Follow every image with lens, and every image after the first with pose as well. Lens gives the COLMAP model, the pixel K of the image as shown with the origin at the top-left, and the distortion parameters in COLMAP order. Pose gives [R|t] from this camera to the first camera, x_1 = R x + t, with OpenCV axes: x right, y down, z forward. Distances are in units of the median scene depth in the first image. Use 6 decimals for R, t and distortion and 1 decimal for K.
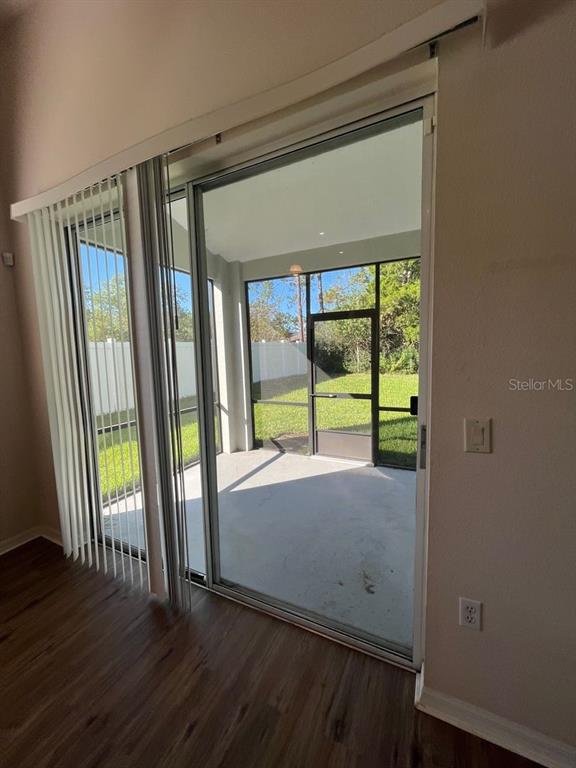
lens RADIAL K [[311.8, 0, 288.6], [0, 311.8, 381.5], [0, 0, 1]] dist [-0.000165, -0.000119]
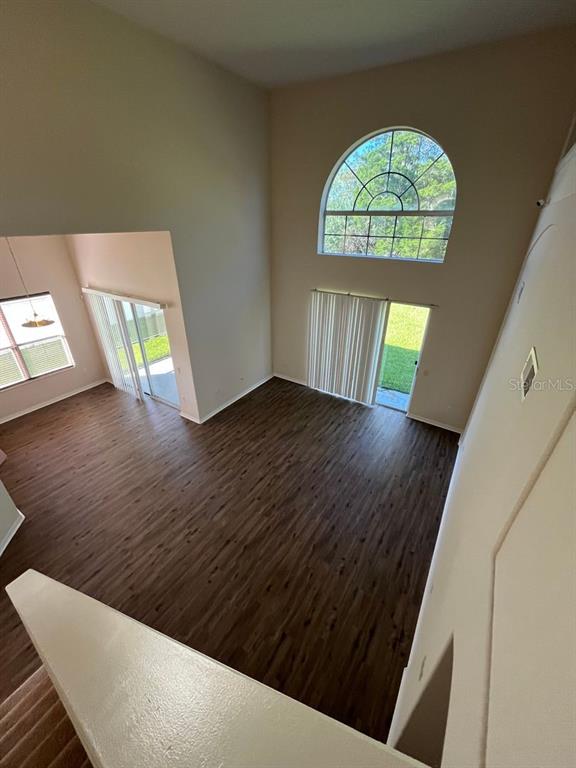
lens RADIAL K [[309.1, 0, 288.2], [0, 309.1, 382.8], [0, 0, 1]] dist [-0.000843, -0.000206]
pose [[0.993587, 0.083642, -0.076089, 1.310360], [-0.047719, 0.920232, 0.388453, -0.825400], [0.102511, -0.382331, 0.918322, -1.754610]]
